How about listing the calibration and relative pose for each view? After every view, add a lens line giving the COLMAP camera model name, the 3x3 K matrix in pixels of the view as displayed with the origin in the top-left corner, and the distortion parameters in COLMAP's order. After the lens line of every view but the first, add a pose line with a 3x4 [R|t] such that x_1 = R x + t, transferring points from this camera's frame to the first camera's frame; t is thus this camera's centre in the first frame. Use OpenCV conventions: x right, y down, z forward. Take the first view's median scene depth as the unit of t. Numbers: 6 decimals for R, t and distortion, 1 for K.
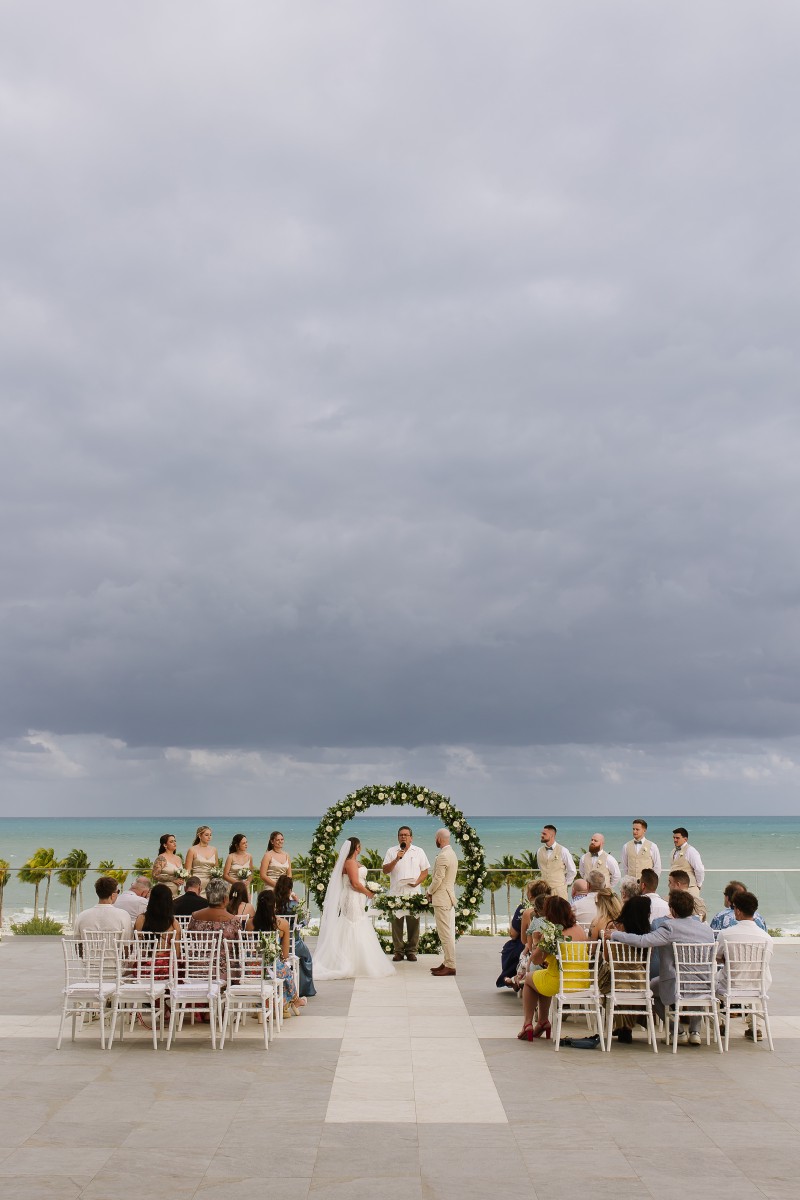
lens RADIAL K [[1219.3, 0, 396.3], [0, 1219.3, 646.1], [0, 0, 1]] dist [0.008905, 0.025935]
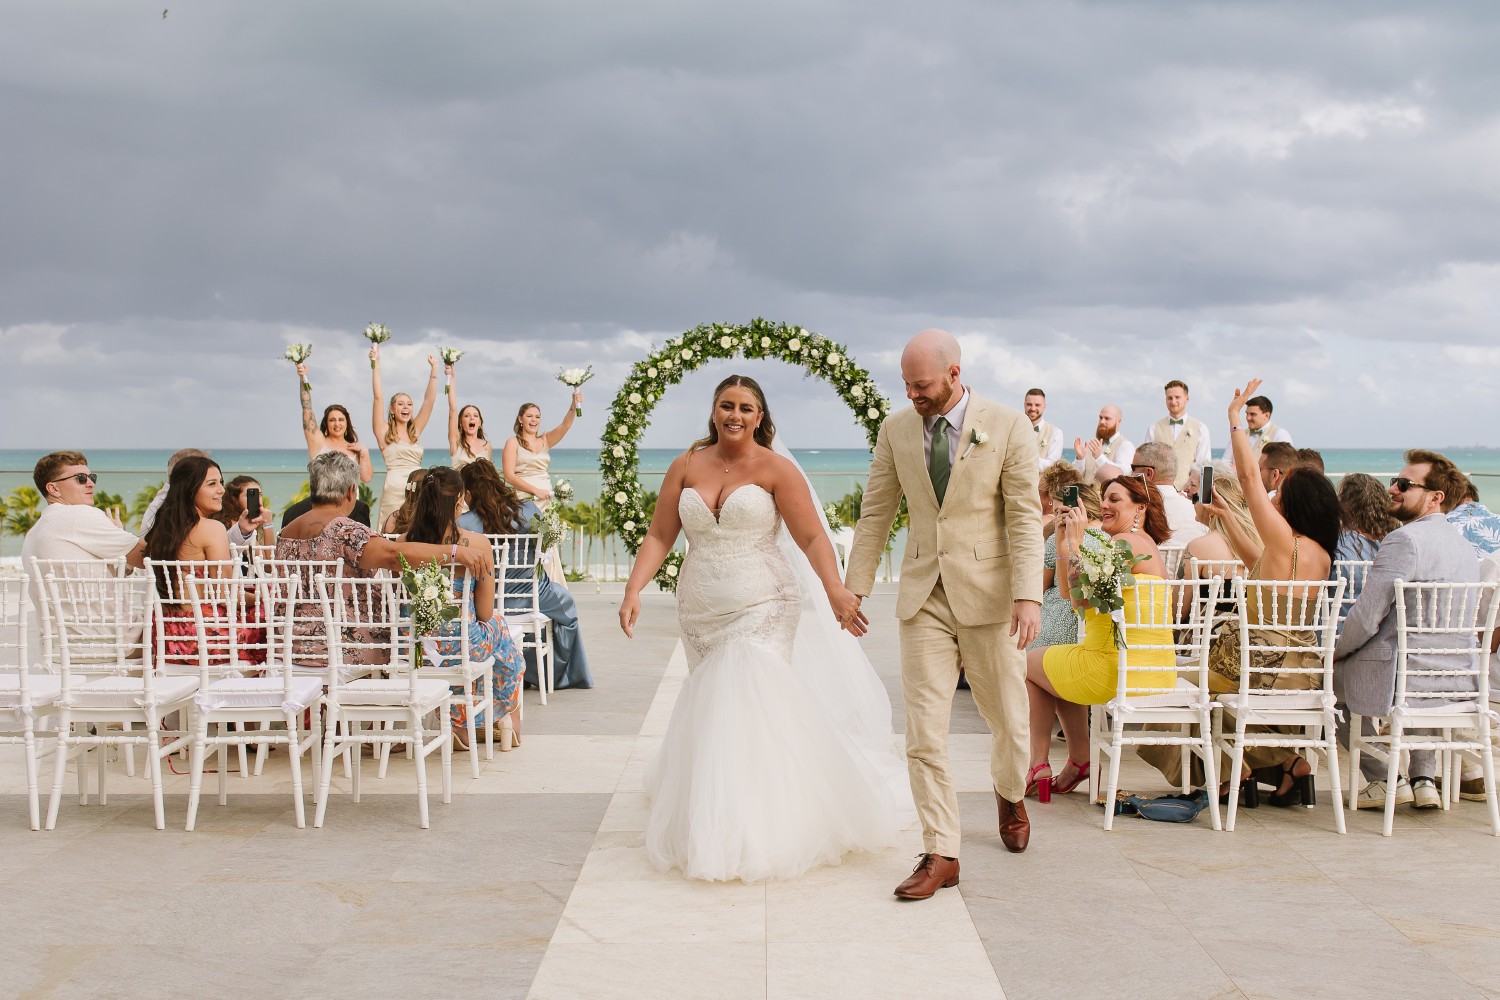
lens RADIAL K [[1468.2, 0, 792.3], [0, 1468.2, 502.8], [0, 0, 1]] dist [0.090464, -0.131650]
pose [[0.999872, 0.000755, 0.015966, 0.007718], [-0.003484, 0.985152, 0.171650, 0.079247], [-0.015599, -0.171684, 0.985029, 0.309824]]
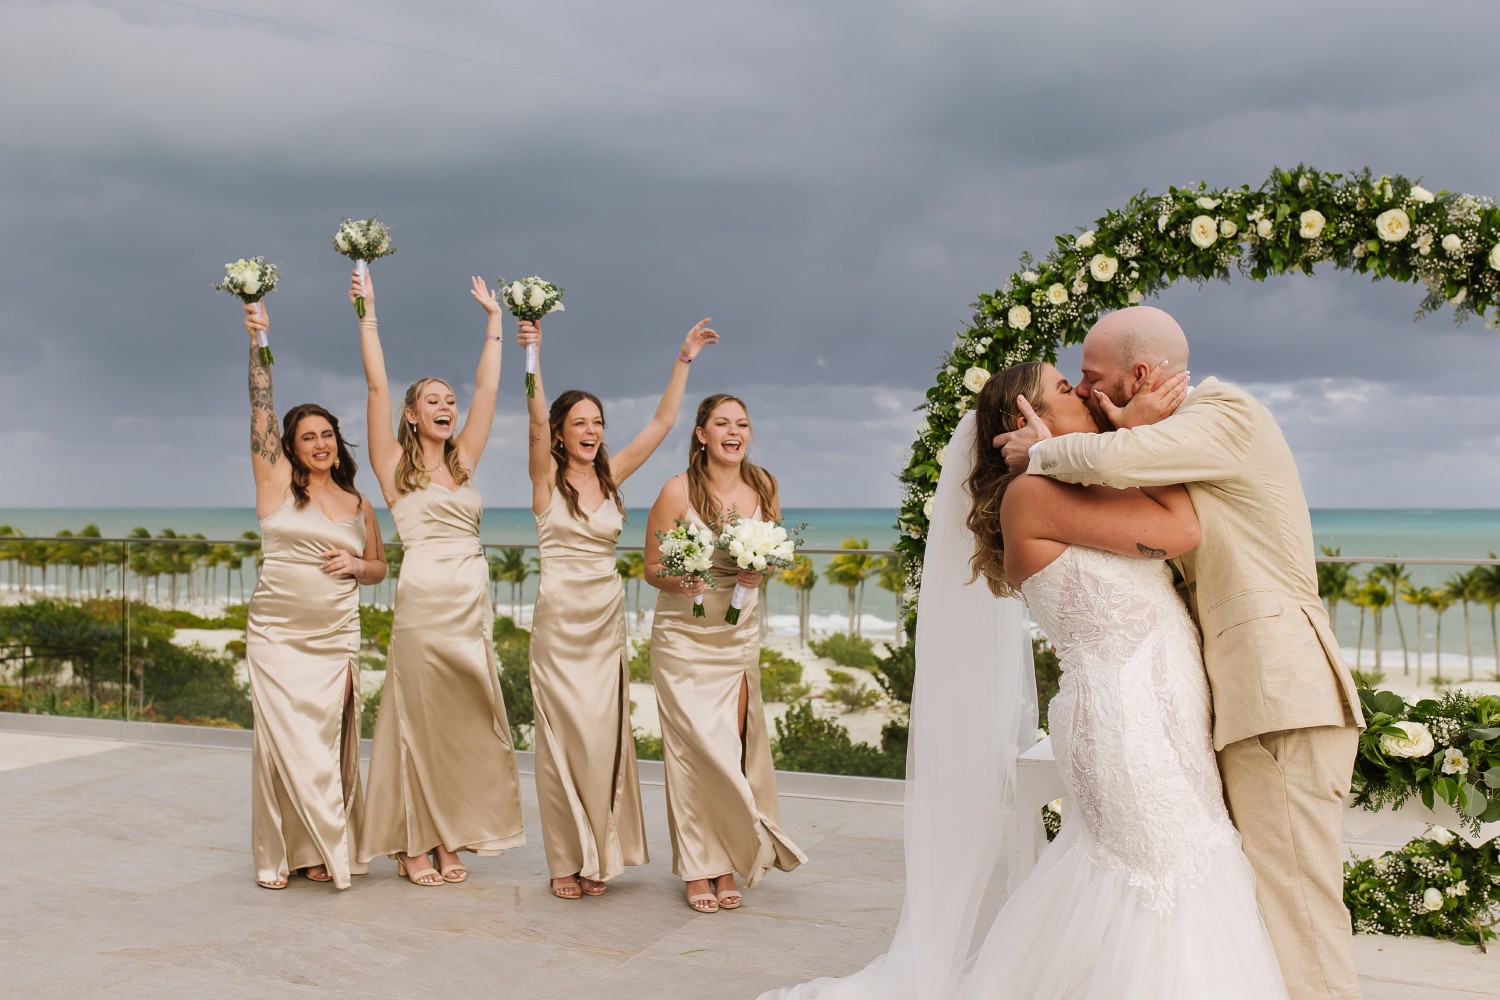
lens RADIAL K [[1524.1, 0, 750.0], [0, 1524.1, 500.0], [0, 0, 1]] dist [0.008905, 0.025935]
pose [[0.924002, 0.001071, -0.382386, 0.018103], [0.049258, 0.991331, 0.121806, 0.134330], [0.379201, -0.131384, 0.915939, 0.705157]]
